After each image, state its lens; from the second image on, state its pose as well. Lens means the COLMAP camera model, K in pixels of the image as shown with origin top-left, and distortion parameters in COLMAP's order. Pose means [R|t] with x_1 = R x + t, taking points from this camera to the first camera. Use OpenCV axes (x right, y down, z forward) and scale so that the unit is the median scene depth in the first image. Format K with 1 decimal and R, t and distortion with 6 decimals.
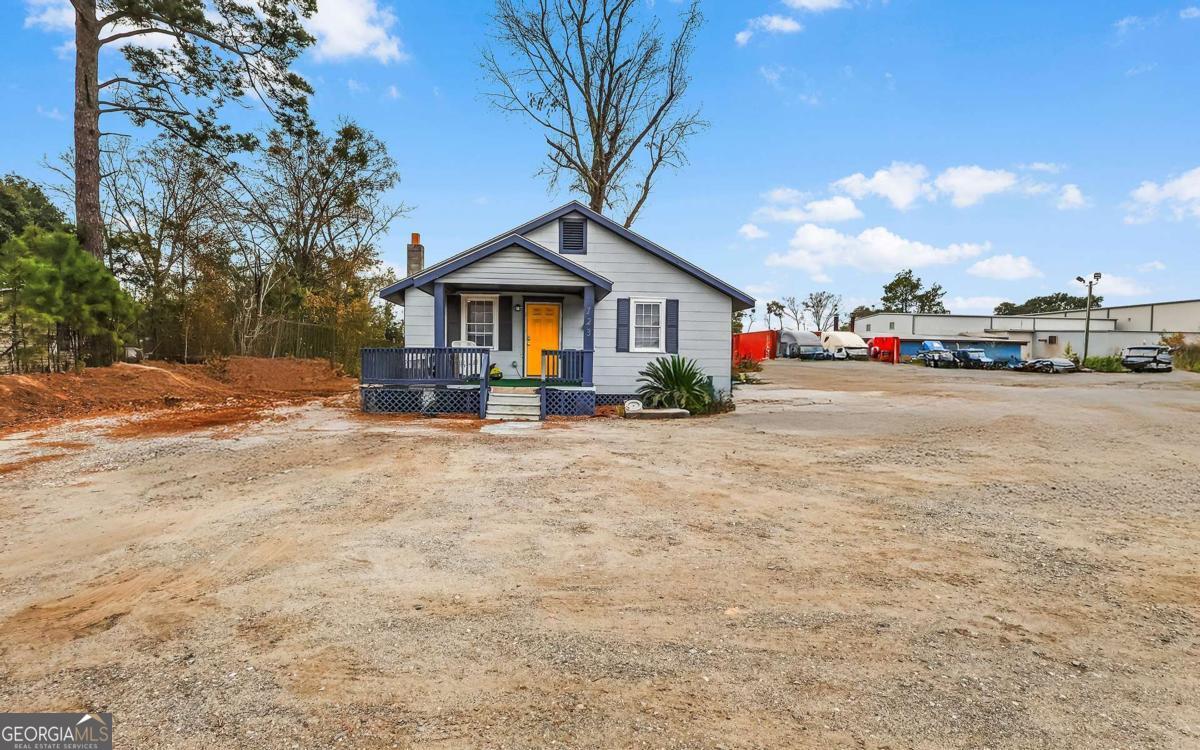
lens RADIAL K [[562.9, 0, 599.1], [0, 562.9, 373.5], [0, 0, 1]] dist [0.000310, 0.001732]
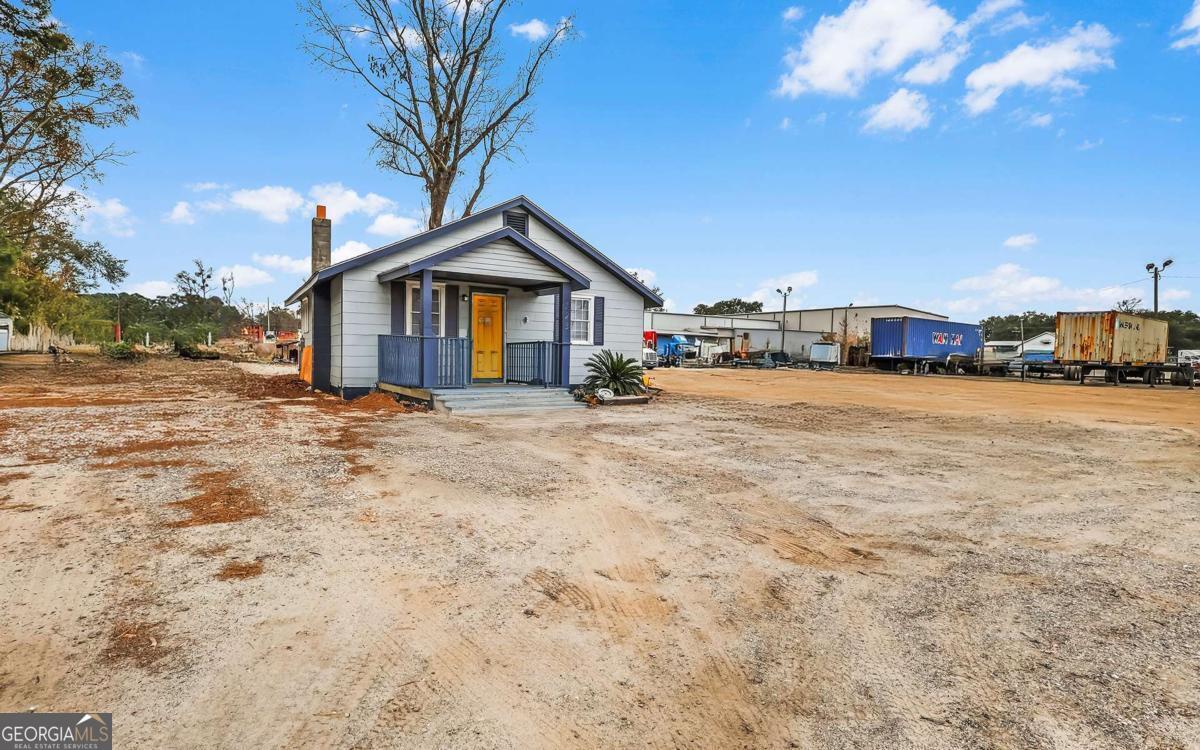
lens RADIAL K [[562.9, 0, 604.2], [0, 562.9, 372.2], [0, 0, 1]] dist [0.000310, 0.001732]
pose [[0.889210, -0.011940, 0.457343, -0.204503], [0.004348, 0.999835, 0.017648, -0.001748], [-0.457479, -0.013704, 0.889115, 0.008845]]
